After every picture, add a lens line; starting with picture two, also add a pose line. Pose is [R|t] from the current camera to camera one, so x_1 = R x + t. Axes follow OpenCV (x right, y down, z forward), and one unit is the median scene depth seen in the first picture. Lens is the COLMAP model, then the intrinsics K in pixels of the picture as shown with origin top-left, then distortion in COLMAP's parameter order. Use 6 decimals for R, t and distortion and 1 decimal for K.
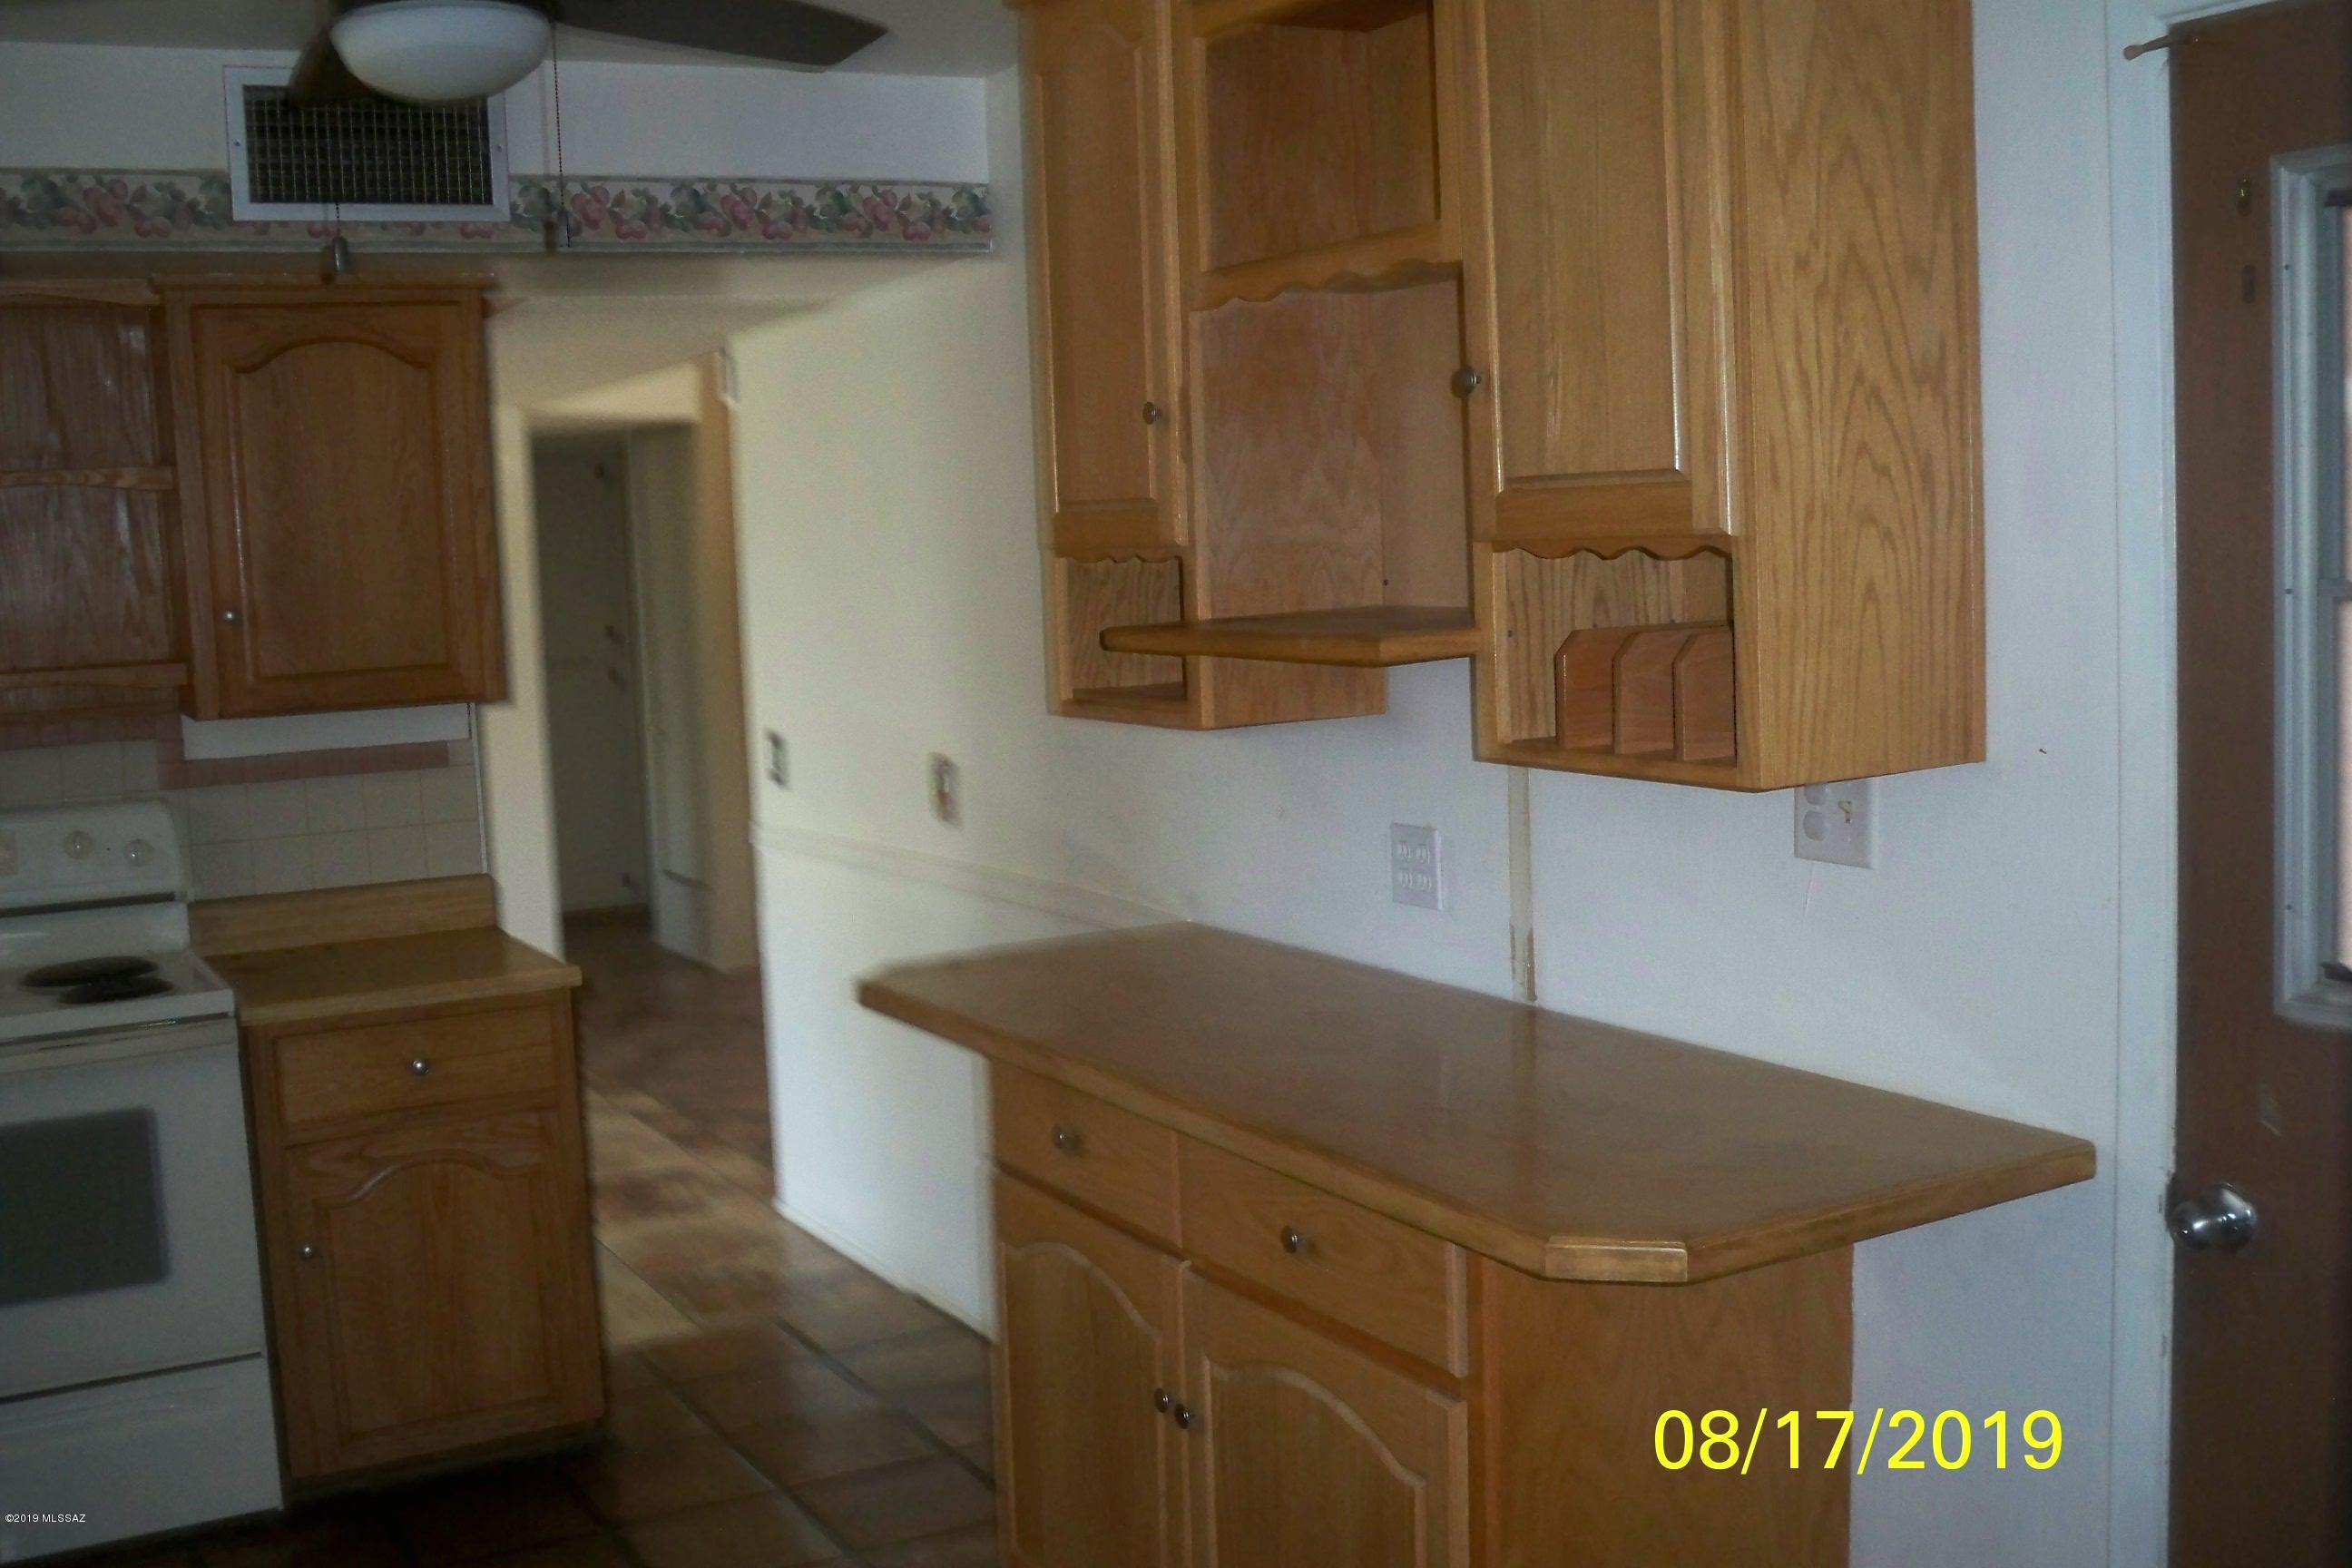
lens RADIAL K [[2441.9, 0, 1180.6], [0, 2441.9, 728.0], [0, 0, 1]] dist [-0.305767, 0.475493]
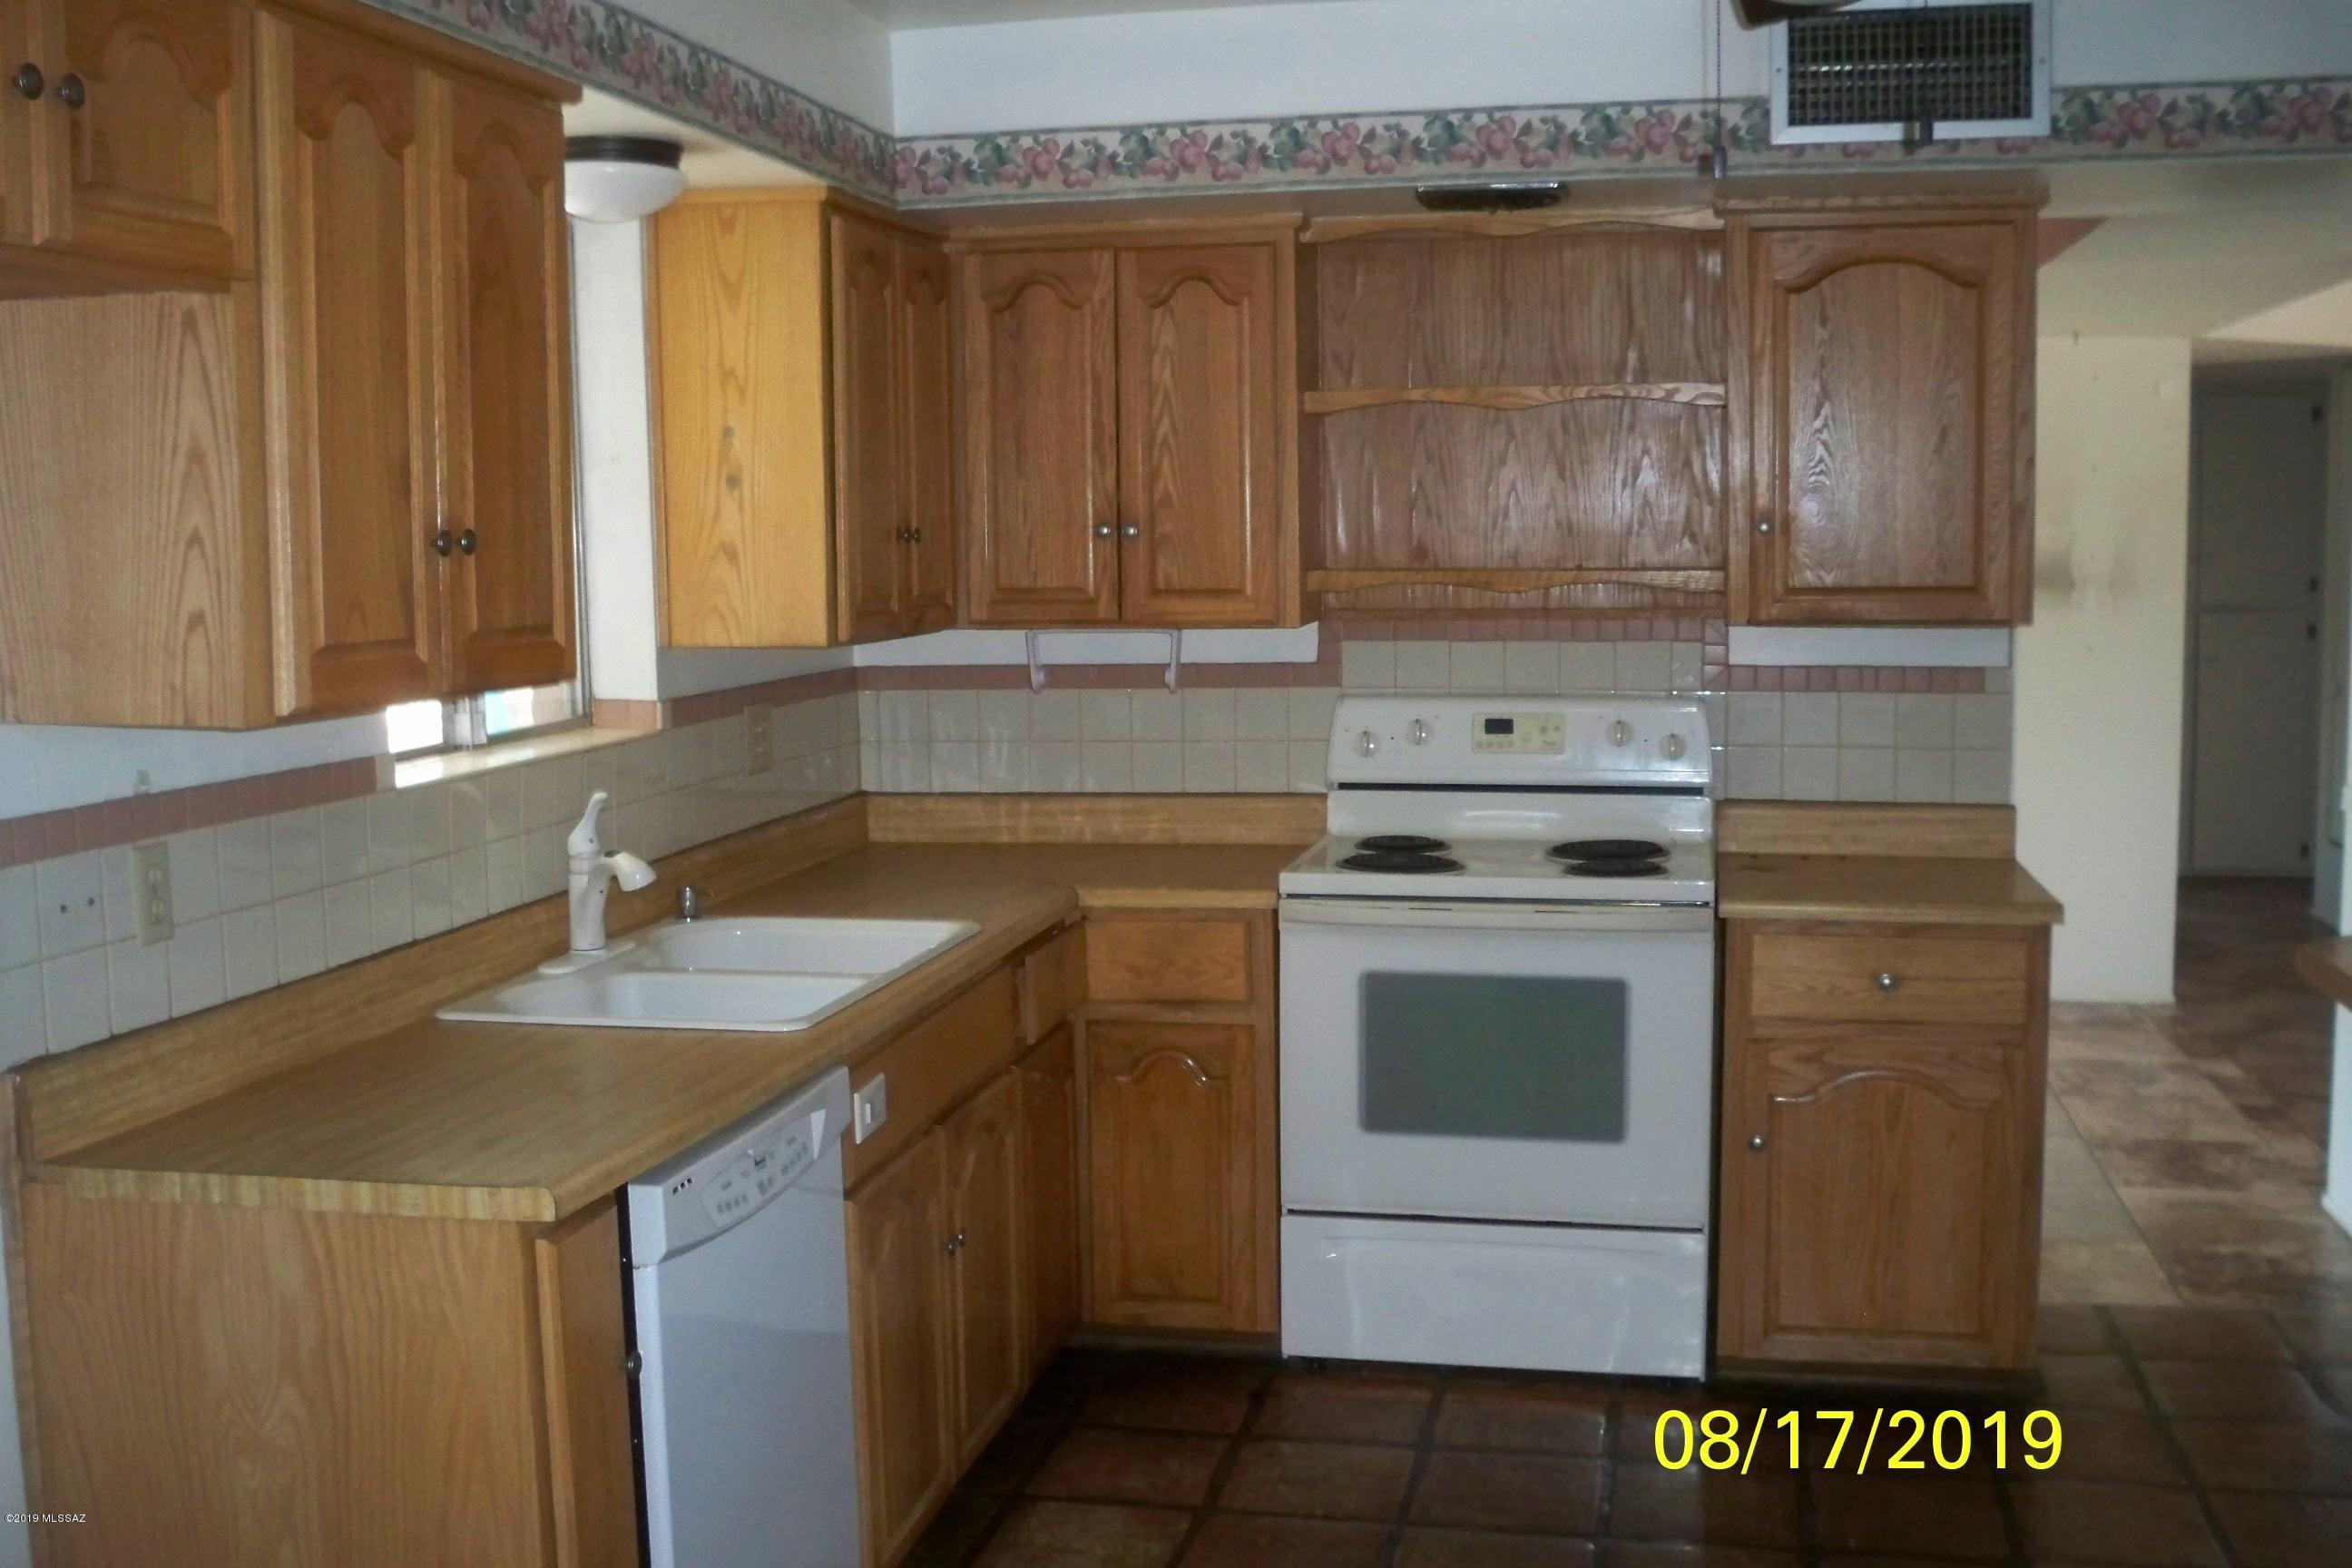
lens RADIAL K [[2397.1, 0, 1182.0], [0, 2397.1, 790.9], [0, 0, 1]] dist [-0.151245, 0.154592]
pose [[0.731428, 0.114682, -0.672206, 0.130991], [-0.073451, 0.993272, 0.089535, -0.007469], [0.677951, -0.016114, 0.734930, 0.054023]]
